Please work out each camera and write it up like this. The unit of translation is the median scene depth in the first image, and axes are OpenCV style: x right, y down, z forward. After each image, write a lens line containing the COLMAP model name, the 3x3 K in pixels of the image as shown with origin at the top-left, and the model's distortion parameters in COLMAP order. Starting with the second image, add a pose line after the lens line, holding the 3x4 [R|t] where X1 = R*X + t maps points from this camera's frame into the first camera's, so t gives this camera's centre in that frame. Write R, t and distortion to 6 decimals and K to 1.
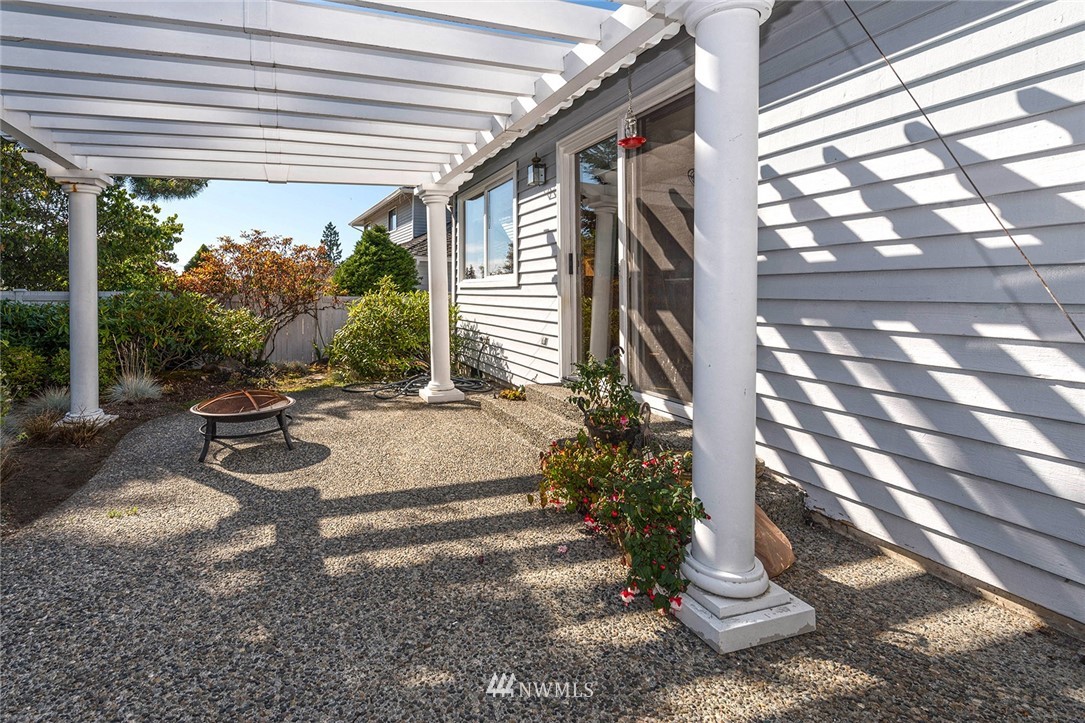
lens RADIAL K [[481.8, 0, 501.9], [0, 481.8, 279.6], [0, 0, 1]] dist [-0.000024, -0.000011]
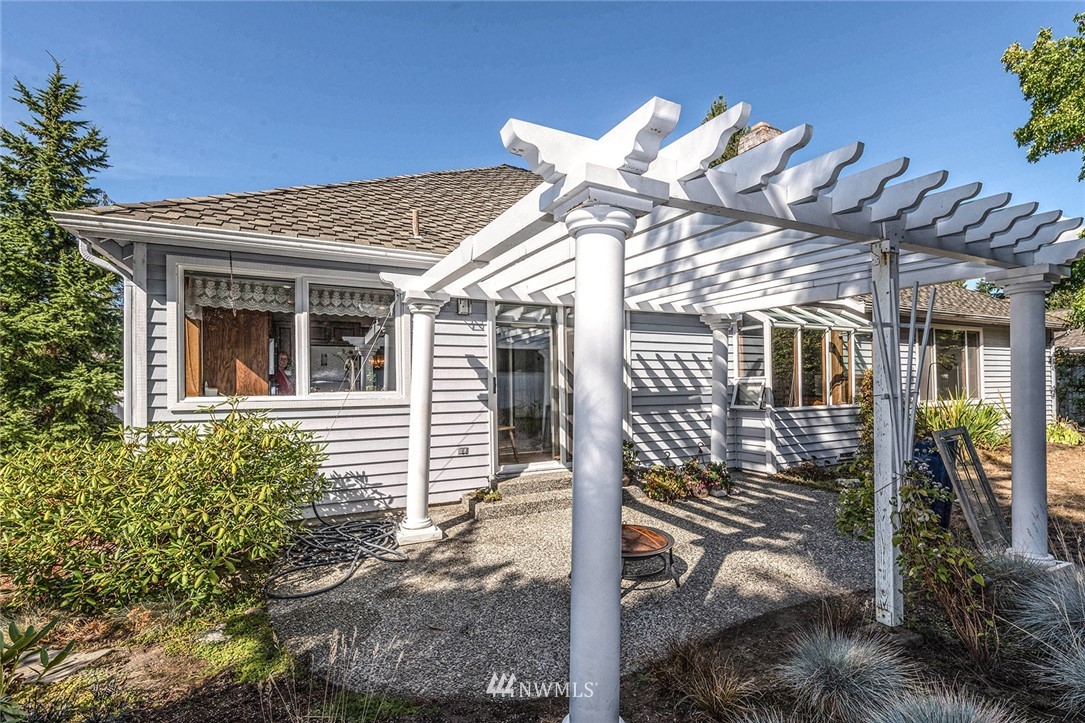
lens RADIAL K [[479.6, 0, 539.6], [0, 479.6, 372.0], [0, 0, 1]] dist [0.000198, -0.000254]
pose [[-0.043870, 0.019965, 0.998838, -2.083522], [-0.017238, 0.999636, -0.020738, -0.079484], [-0.998889, -0.018128, -0.043510, 1.700517]]
